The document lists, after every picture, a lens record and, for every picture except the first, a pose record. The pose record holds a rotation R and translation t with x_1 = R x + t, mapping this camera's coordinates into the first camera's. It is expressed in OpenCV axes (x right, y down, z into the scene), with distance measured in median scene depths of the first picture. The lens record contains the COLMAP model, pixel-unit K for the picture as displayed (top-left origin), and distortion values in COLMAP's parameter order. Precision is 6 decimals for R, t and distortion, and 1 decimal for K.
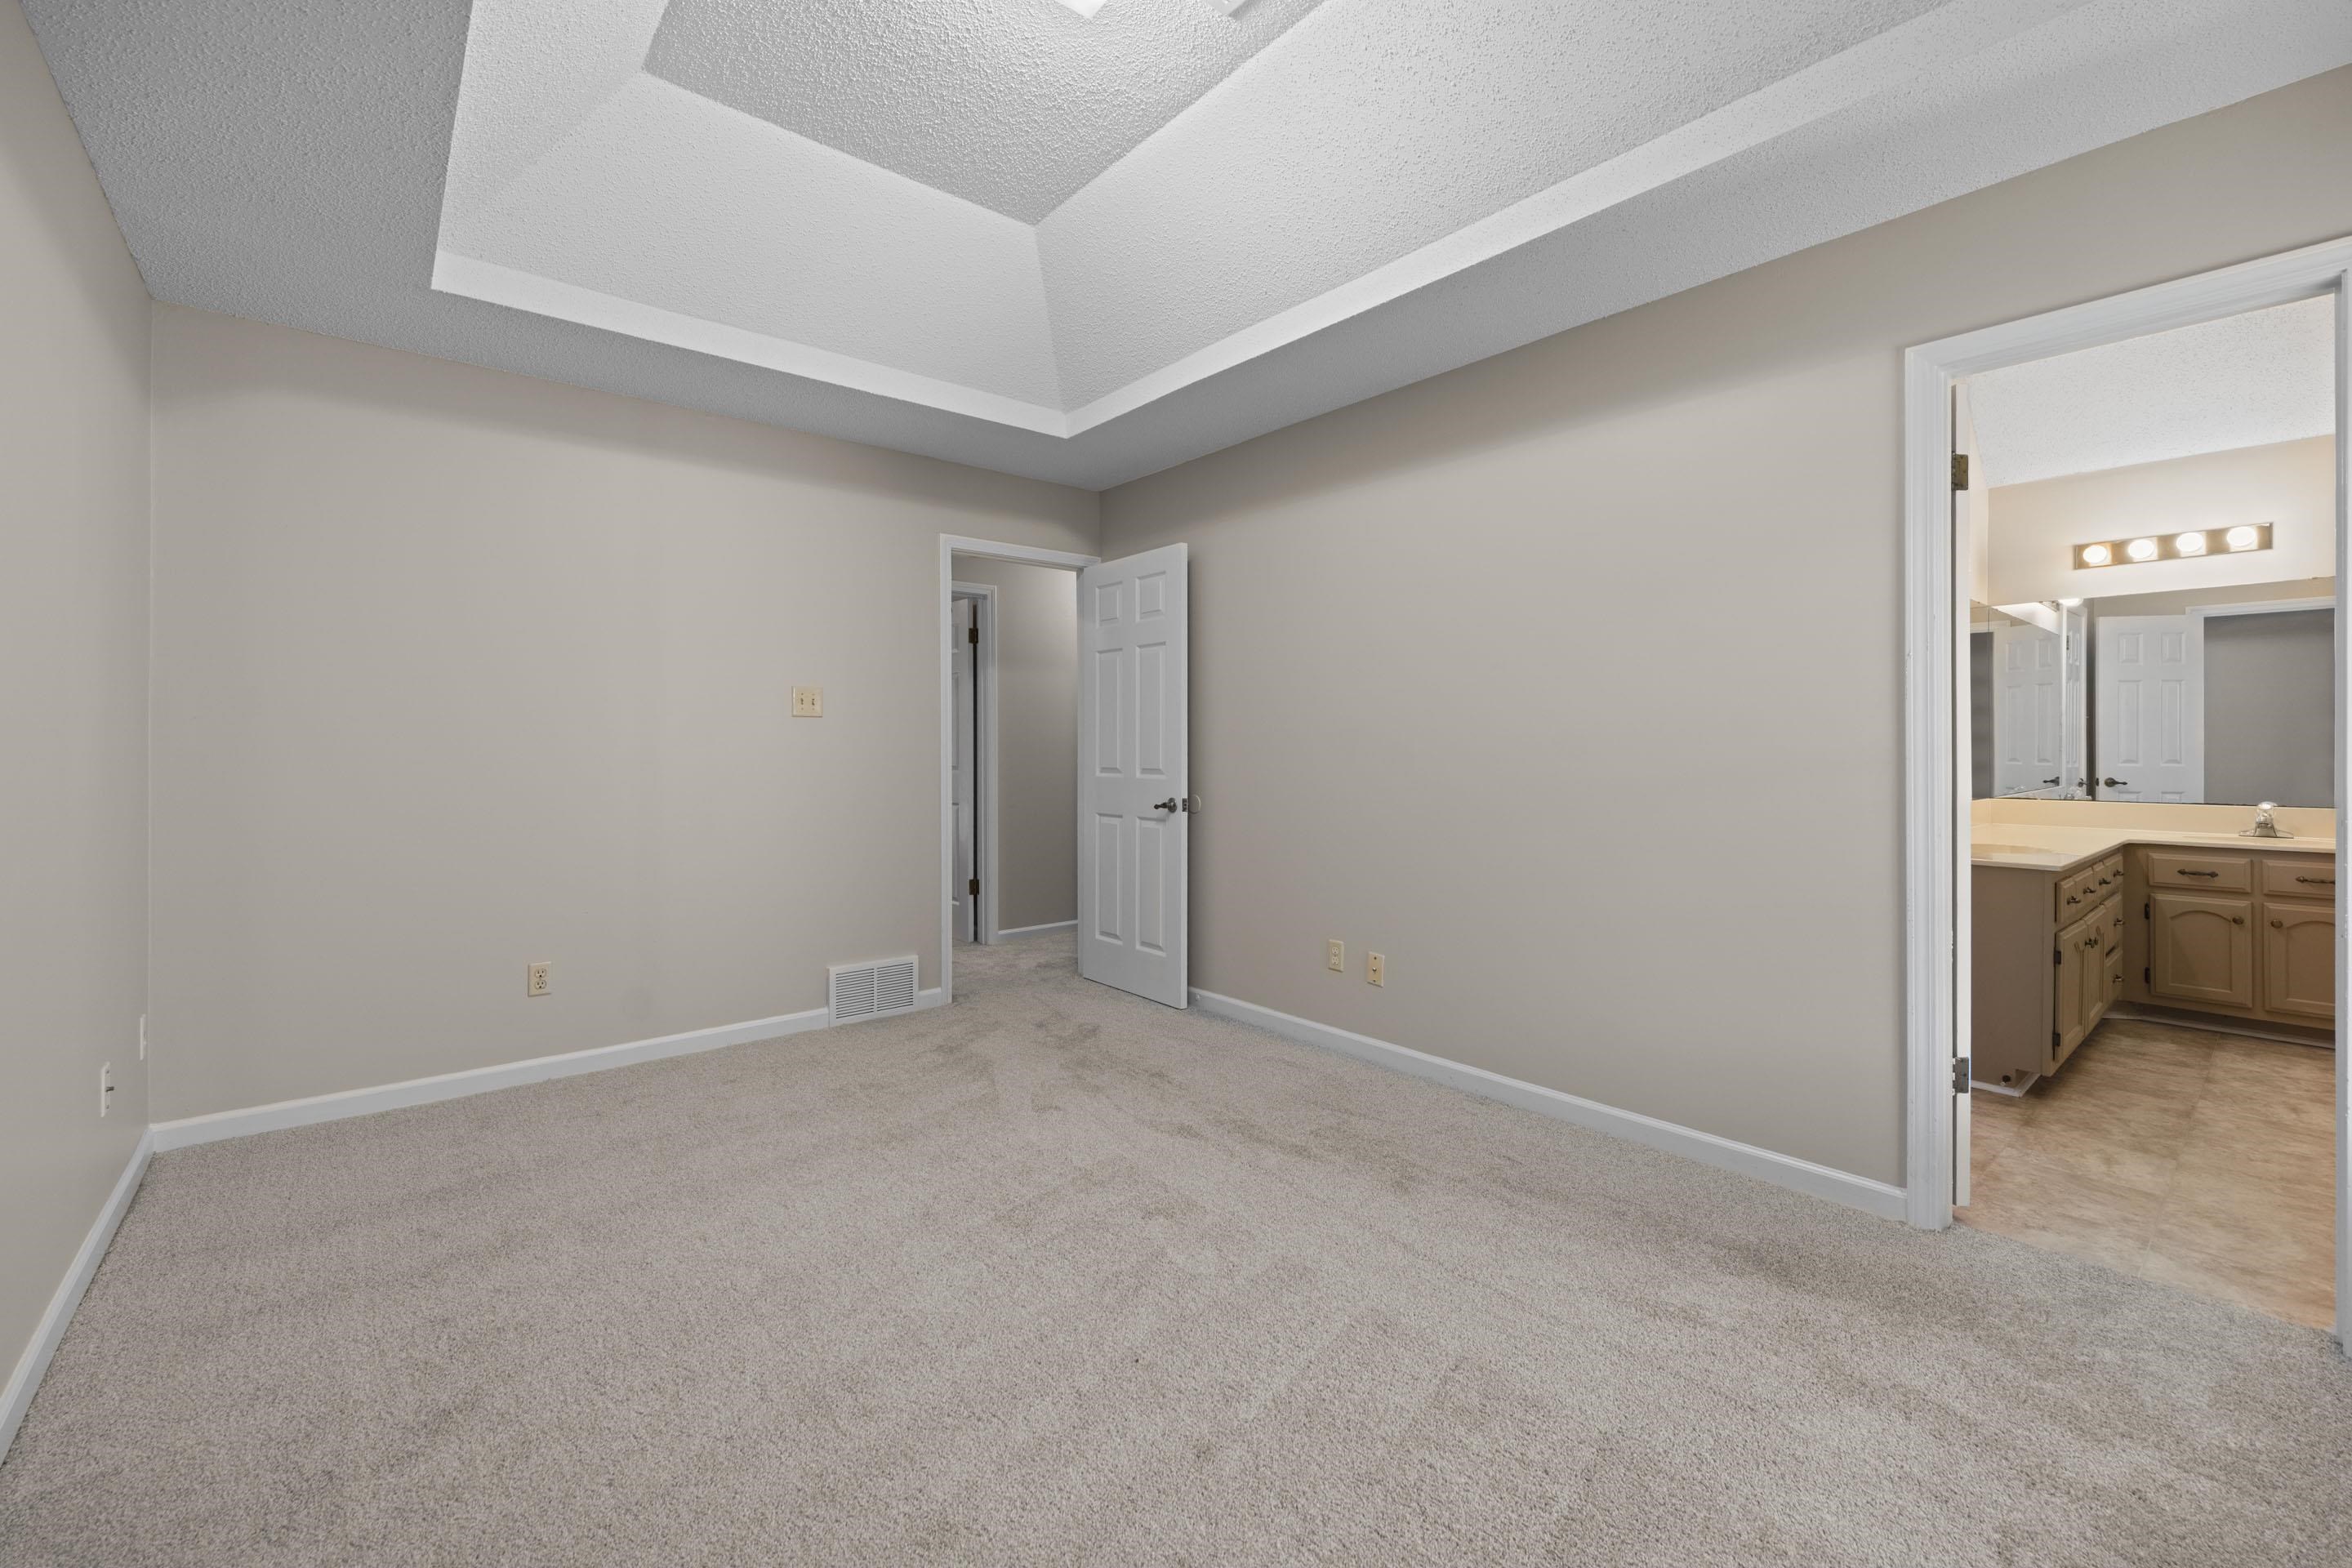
lens RADIAL K [[934.3, 0, 1171.1], [0, 934.3, 746.9], [0, 0, 1]] dist [-0.008486, 0.000243]
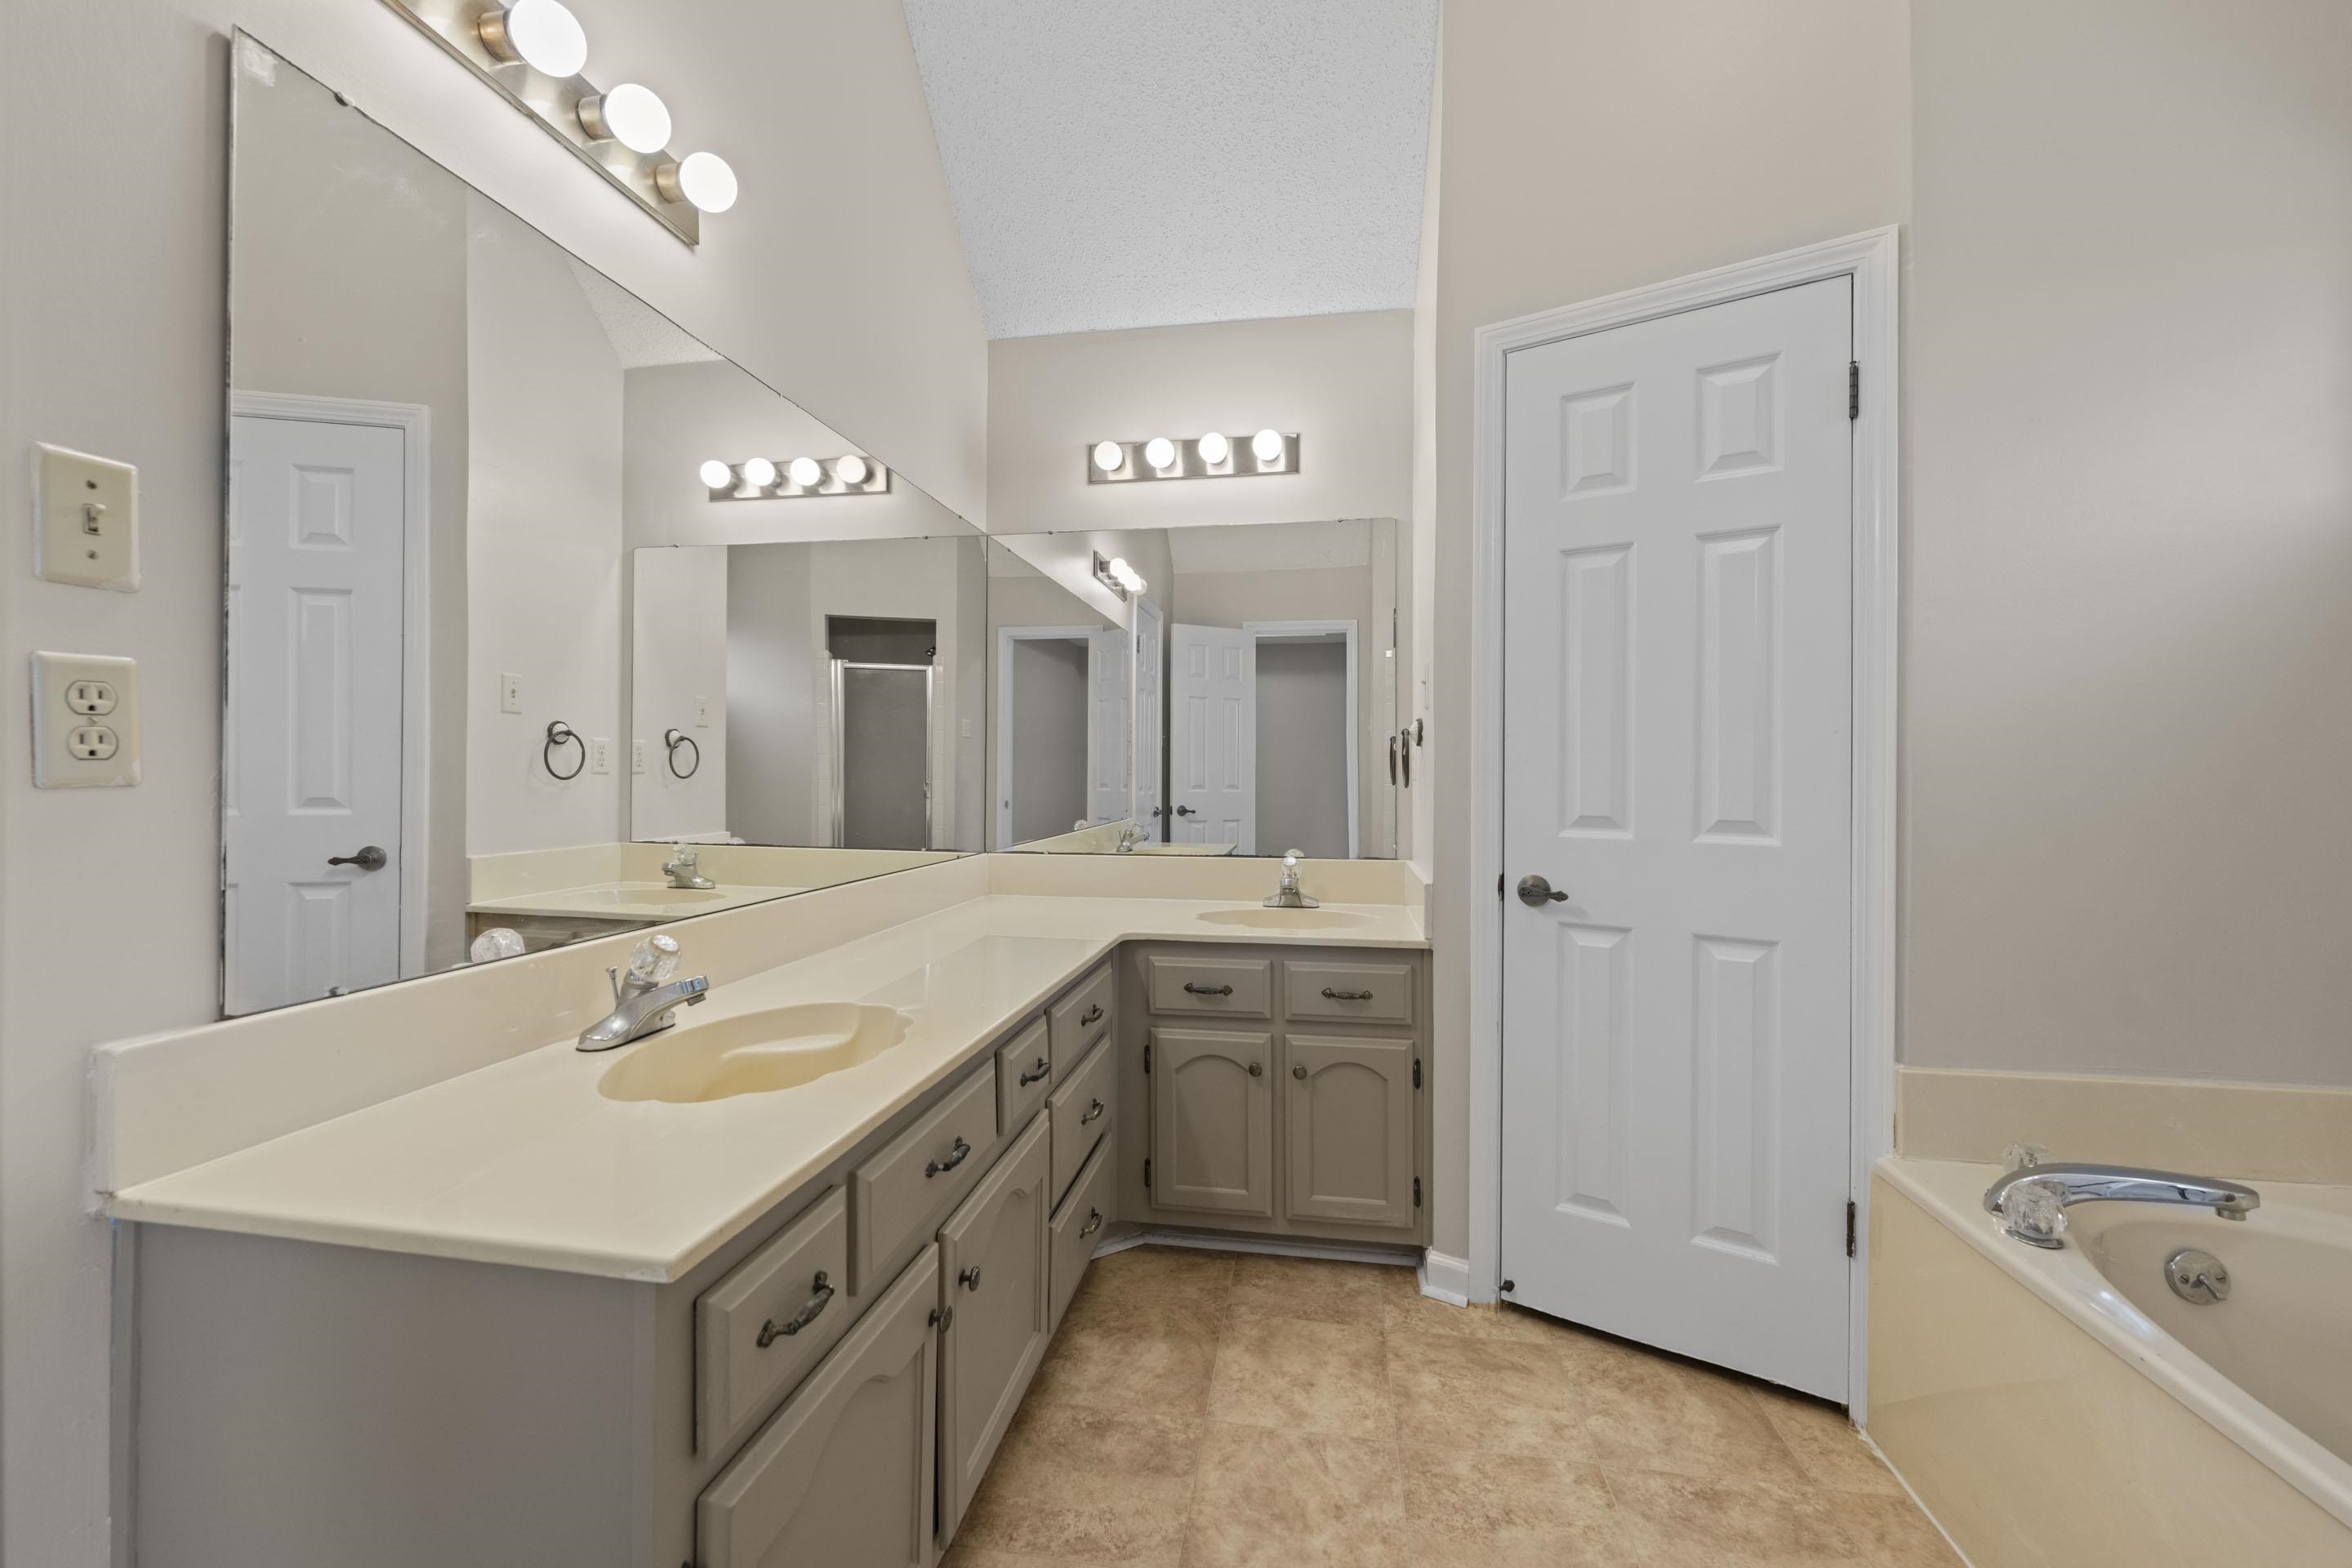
lens RADIAL K [[934.3, 0, 1158.9], [0, 934.3, 772.1], [0, 0, 1]] dist [-0.008486, 0.000243]
pose [[0.755200, 0.003492, 0.655485, 0.690359], [-0.003516, 0.999993, -0.001276, 0.003851], [-0.655485, -0.001341, 0.755207, 0.569795]]
